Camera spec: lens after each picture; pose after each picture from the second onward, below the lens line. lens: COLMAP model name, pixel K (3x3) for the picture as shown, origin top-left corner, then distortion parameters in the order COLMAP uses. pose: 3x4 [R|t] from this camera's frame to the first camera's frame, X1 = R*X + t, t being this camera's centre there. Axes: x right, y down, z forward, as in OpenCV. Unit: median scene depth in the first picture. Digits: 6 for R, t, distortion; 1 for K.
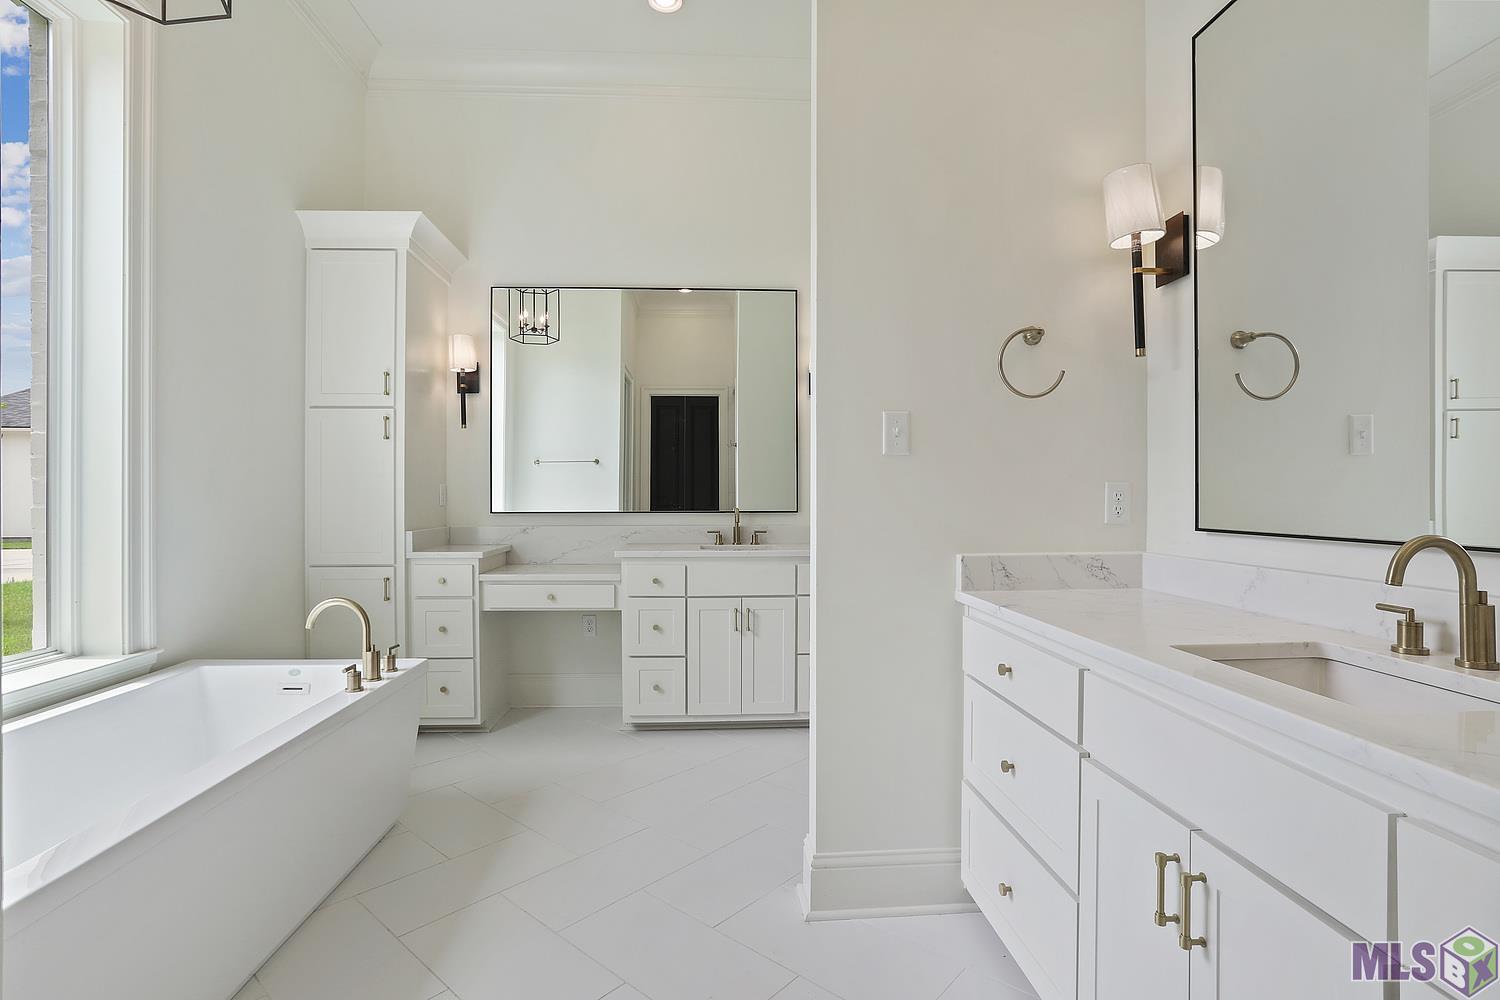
lens RADIAL K [[732.4, 0, 746.1], [0, 732.4, 507.3], [0, 0, 1]] dist [-0.044159, 0.006743]
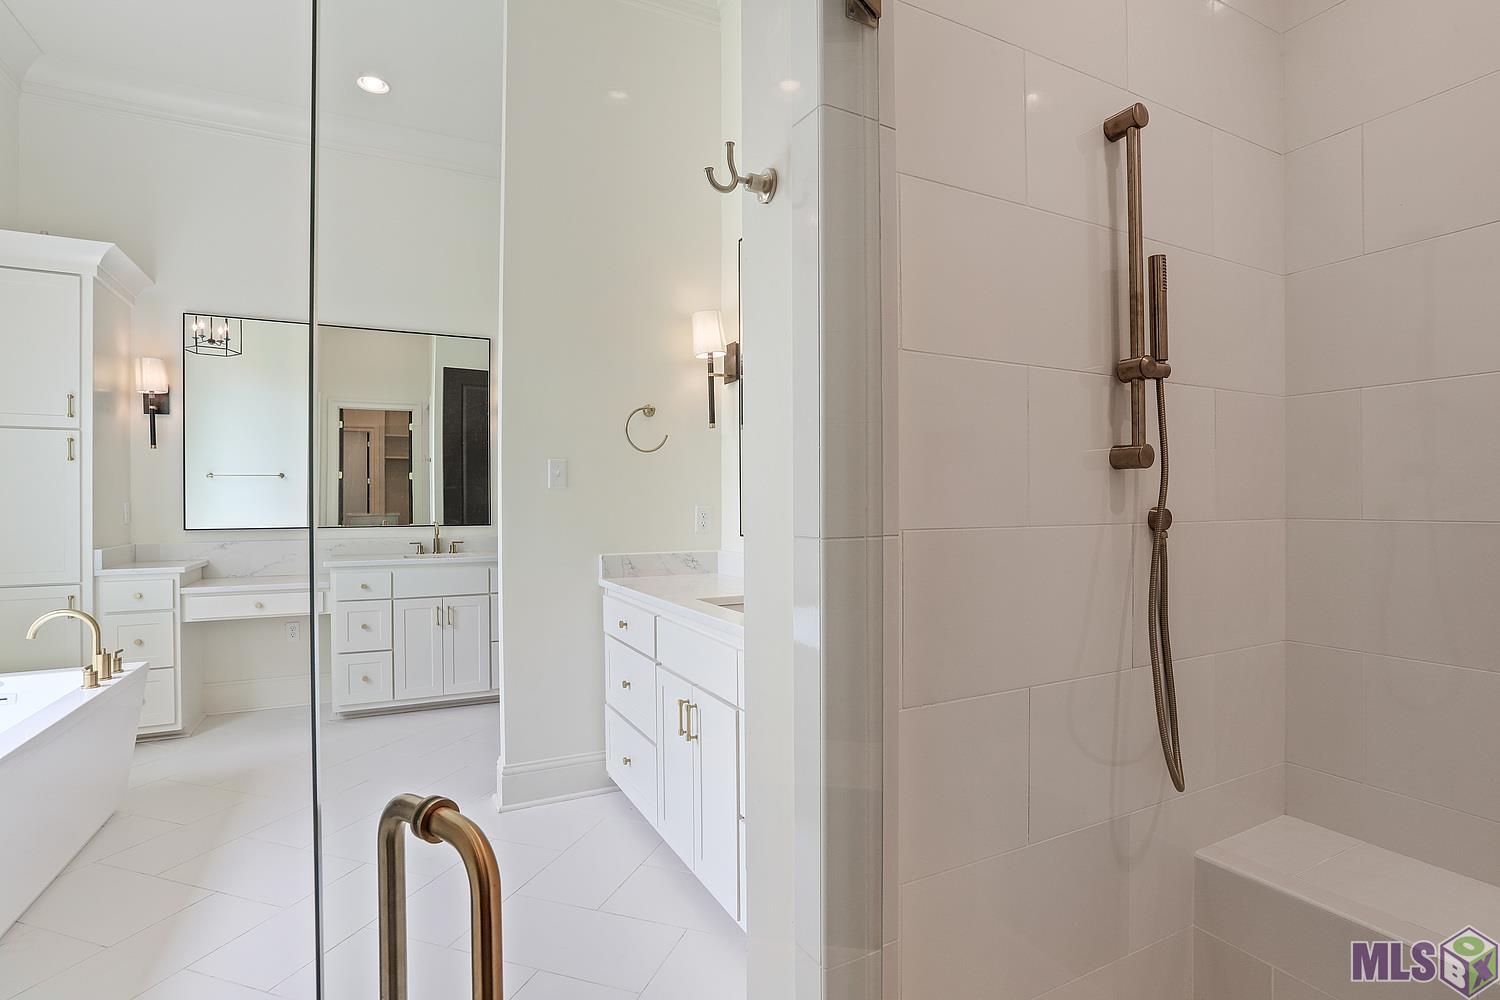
lens RADIAL K [[732.4, 0, 757.5], [0, 732.4, 513.4], [0, 0, 1]] dist [-0.044159, 0.006743]
pose [[0.914597, -0.007906, 0.404289, -0.013742], [0.008279, 0.999965, 0.000826, -0.011709], [-0.404281, 0.002592, 0.914631, -0.310843]]
